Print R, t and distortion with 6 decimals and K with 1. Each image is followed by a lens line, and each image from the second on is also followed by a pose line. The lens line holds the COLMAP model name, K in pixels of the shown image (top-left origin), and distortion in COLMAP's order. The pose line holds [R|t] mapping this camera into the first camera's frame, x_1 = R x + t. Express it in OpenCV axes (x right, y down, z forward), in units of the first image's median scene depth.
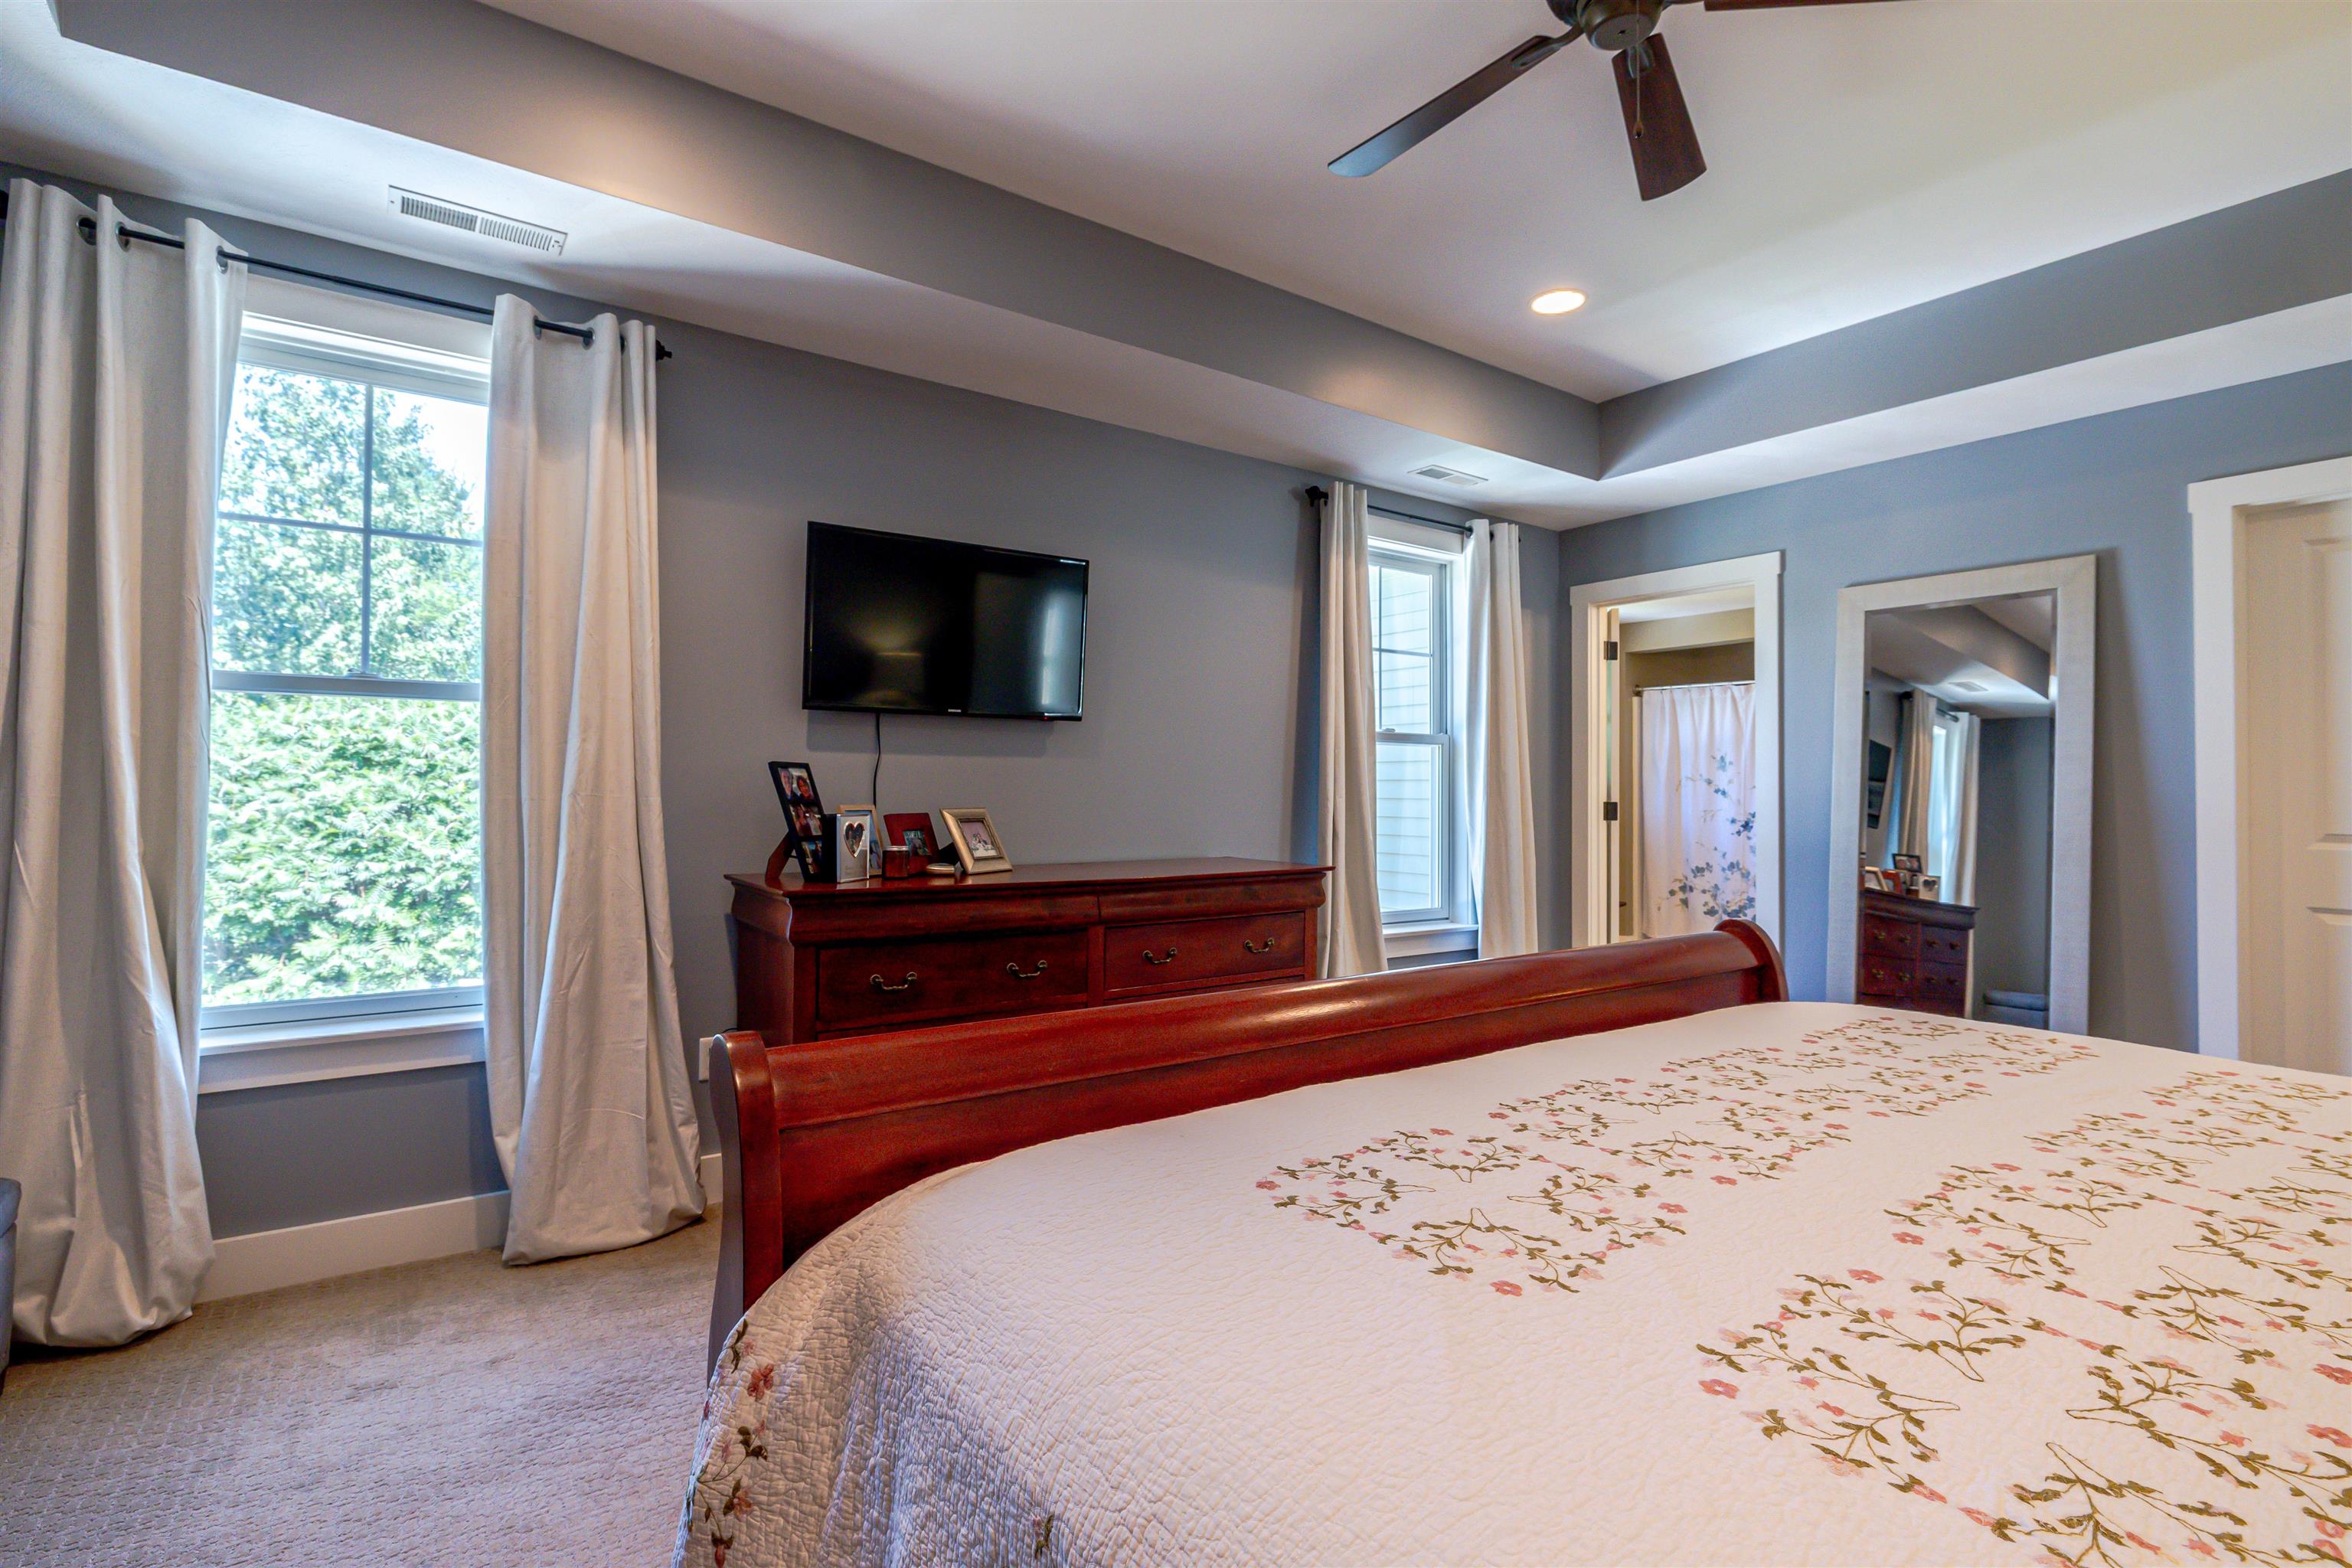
lens RADIAL K [[1102.4, 0, 1175.3], [0, 1102.4, 782.2], [0, 0, 1]] dist [0.002389, 0.000308]
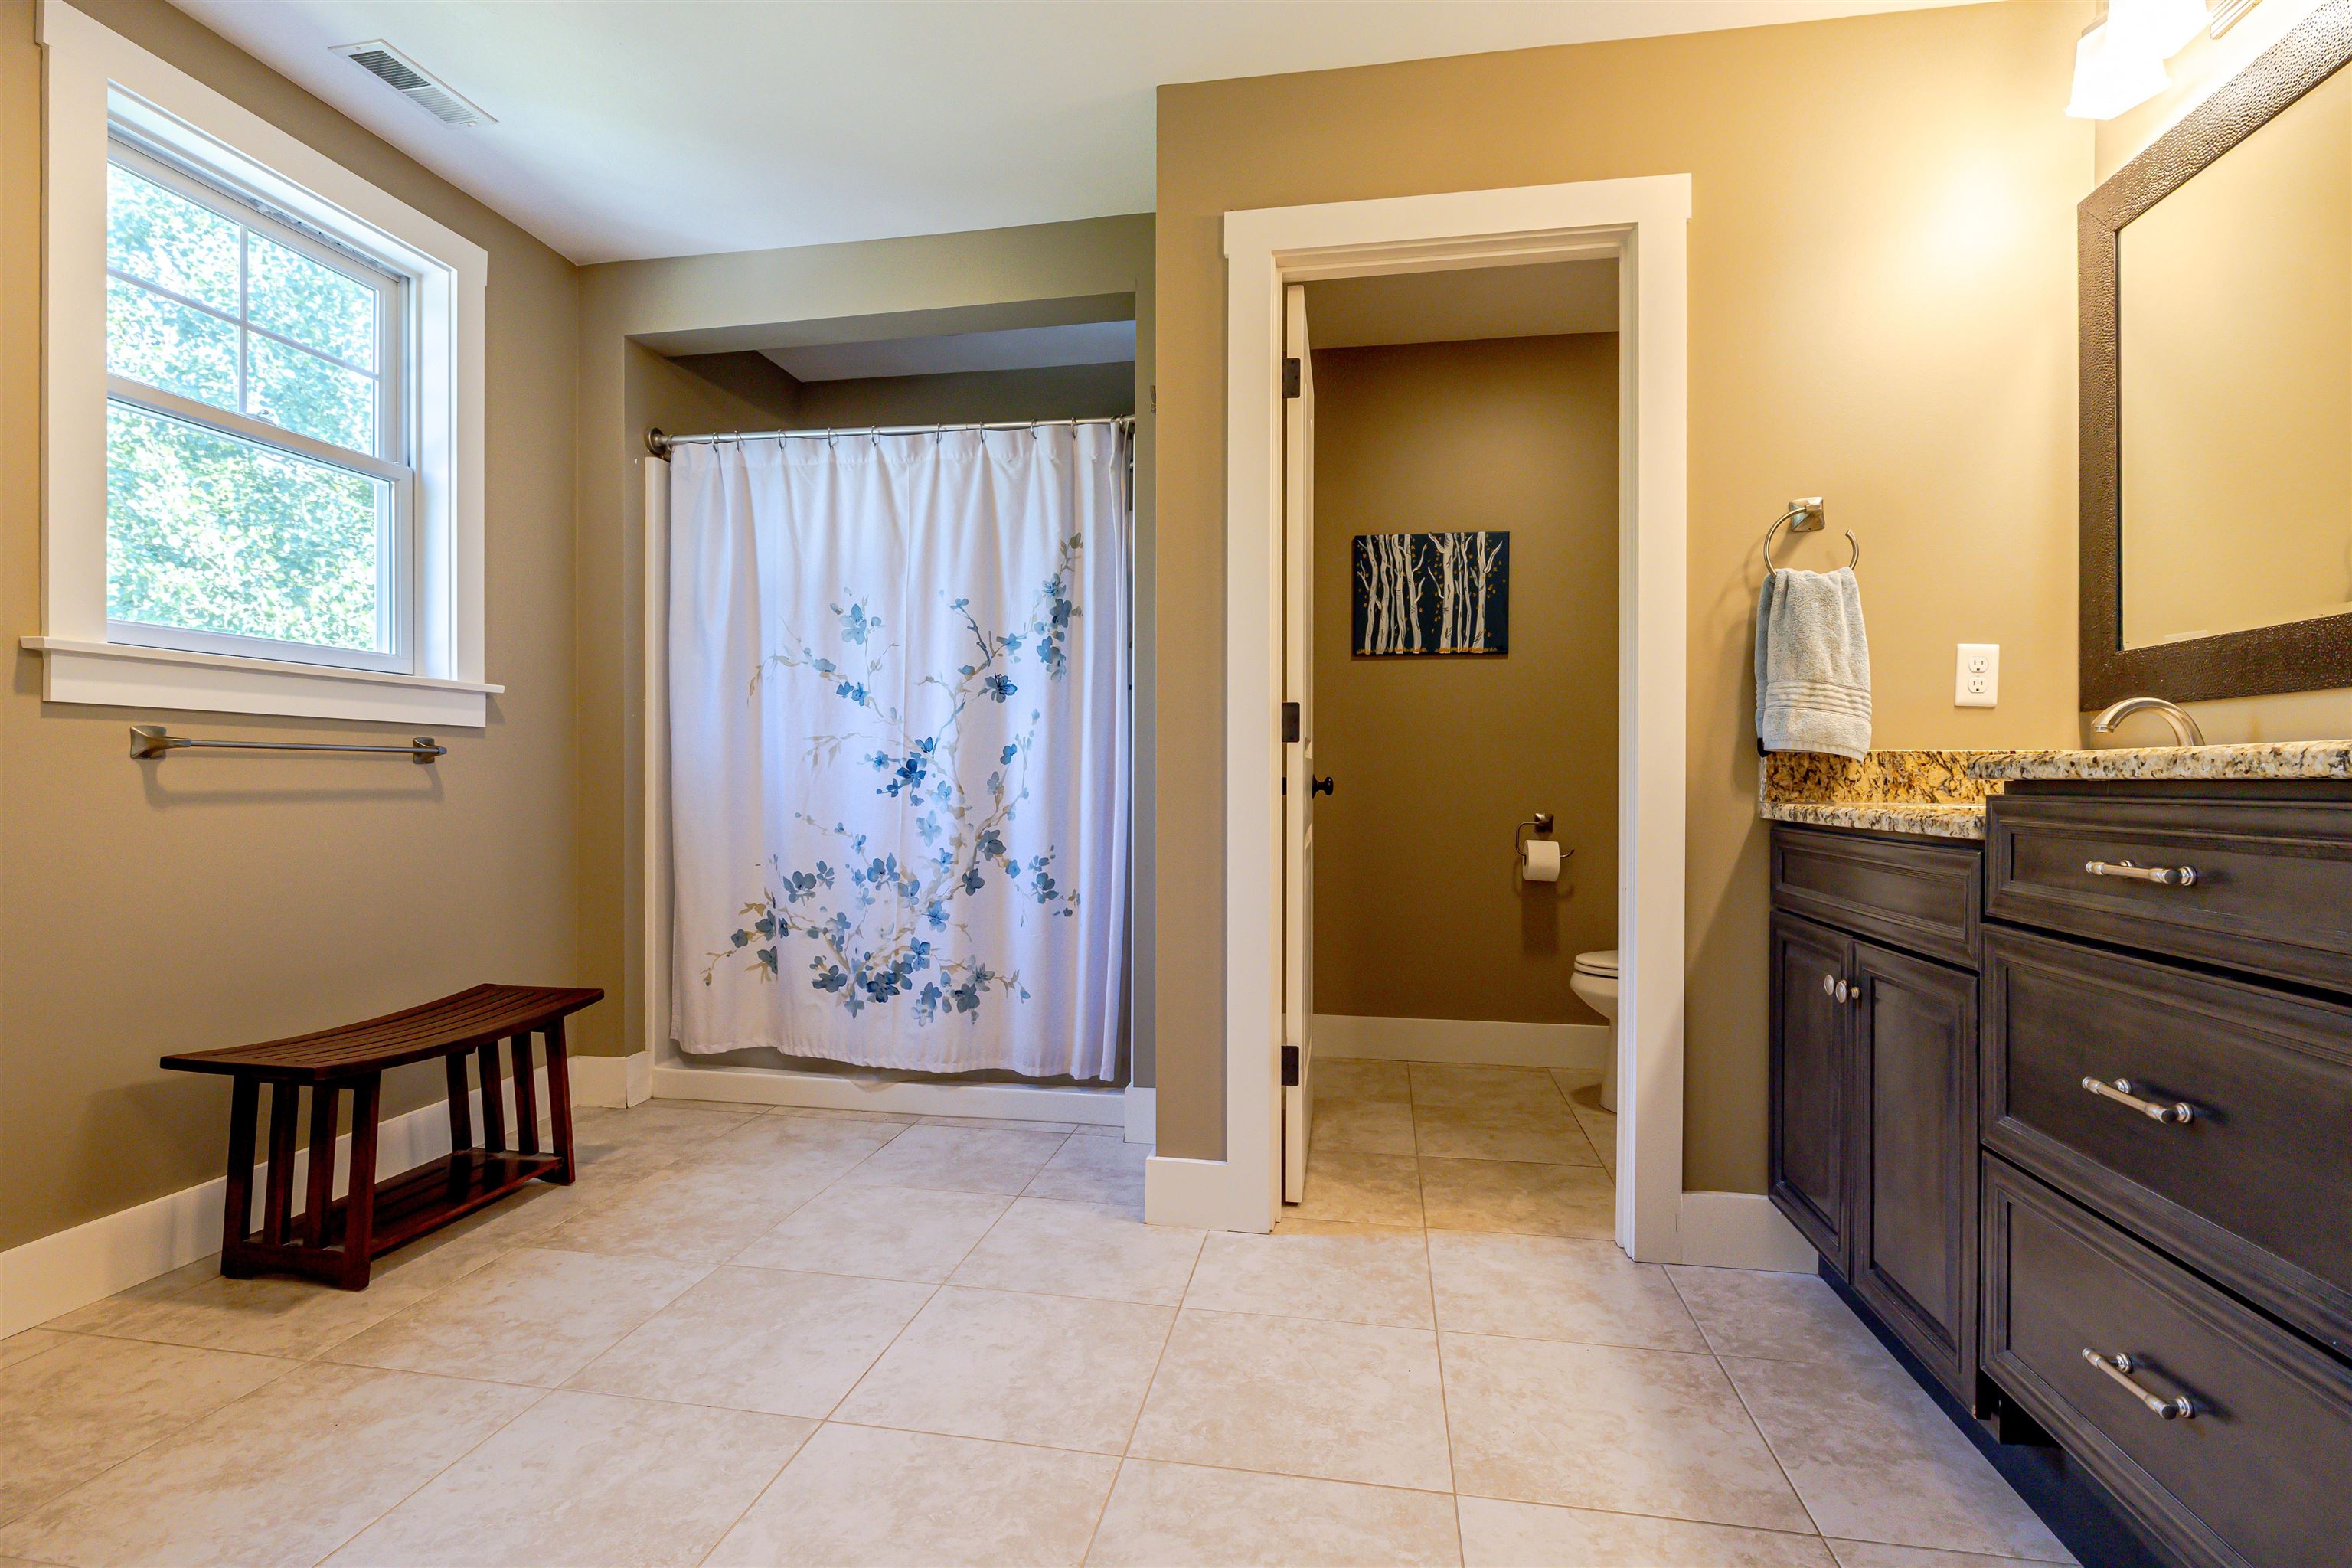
lens RADIAL K [[1102.4, 0, 1175.3], [0, 1102.4, 782.2], [0, 0, 1]] dist [0.002389, 0.000308]
pose [[0.719129, -0.002148, 0.694873, 0.286149], [-0.006499, 0.999931, 0.009817, 0.037222], [-0.694846, -0.011576, 0.719065, 0.601633]]
